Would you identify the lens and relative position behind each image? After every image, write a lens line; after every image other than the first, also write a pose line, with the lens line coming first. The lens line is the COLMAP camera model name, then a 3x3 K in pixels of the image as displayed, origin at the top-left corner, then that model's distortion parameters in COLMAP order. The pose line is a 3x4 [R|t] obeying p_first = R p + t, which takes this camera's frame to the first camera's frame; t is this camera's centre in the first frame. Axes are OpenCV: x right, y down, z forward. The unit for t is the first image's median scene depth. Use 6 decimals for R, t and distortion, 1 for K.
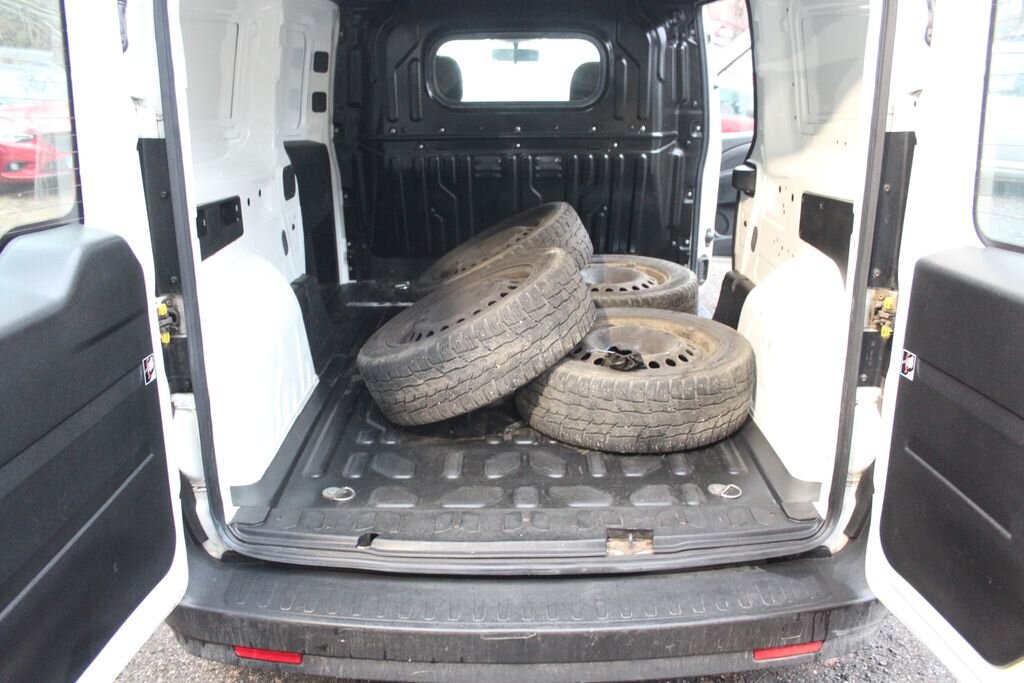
lens RADIAL K [[858.7, 0, 509.4], [0, 858.7, 338.3], [0, 0, 1]] dist [-0.157787, 0.132569]
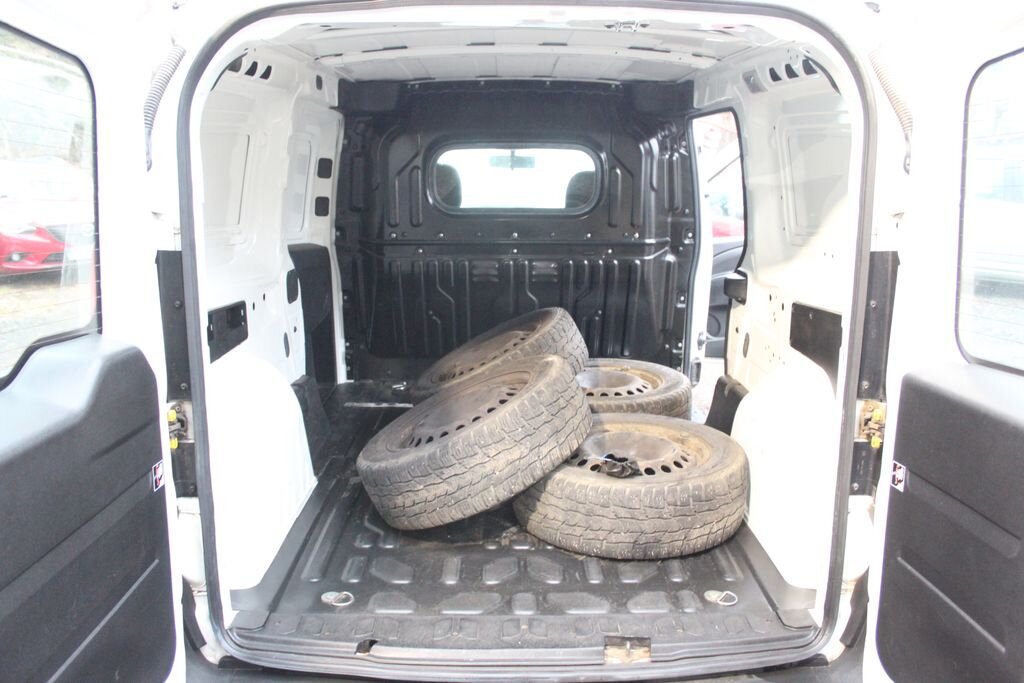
lens RADIAL K [[858.7, 0, 509.0], [0, 858.7, 336.6], [0, 0, 1]] dist [-0.157787, 0.132569]
pose [[0.999919, 0.008835, 0.009156, -0.009131], [-0.007767, 0.993815, -0.110778, -0.014922], [-0.010079, 0.110698, 0.993803, -0.024599]]
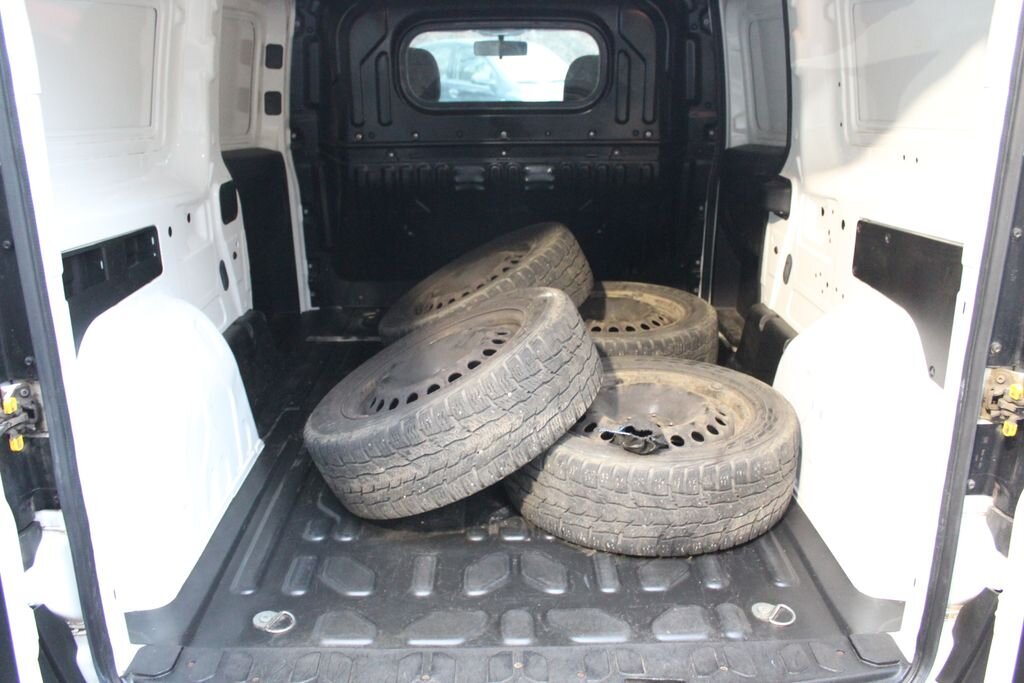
lens RADIAL K [[858.7, 0, 511.1], [0, 858.7, 341.5], [0, 0, 1]] dist [-0.157787, 0.132569]
pose [[0.999824, -0.004418, 0.018241, 0.001027], [0.004252, 0.999950, 0.009089, -0.070687], [-0.018280, -0.009010, 0.999792, 0.220057]]
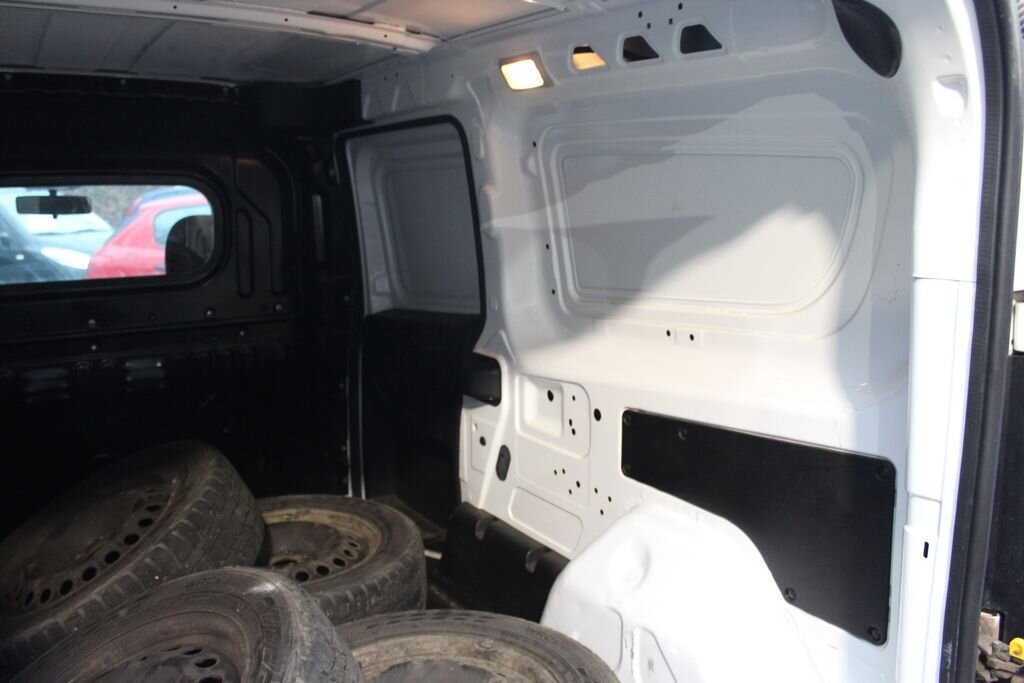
lens RADIAL K [[858.7, 0, 512.6], [0, 858.7, 344.0], [0, 0, 1]] dist [-0.157787, 0.132569]
pose [[0.843090, -0.093122, 0.529649, -0.090861], [0.167343, 0.981424, -0.093821, -0.189762], [-0.511073, 0.167733, 0.843012, 0.496250]]
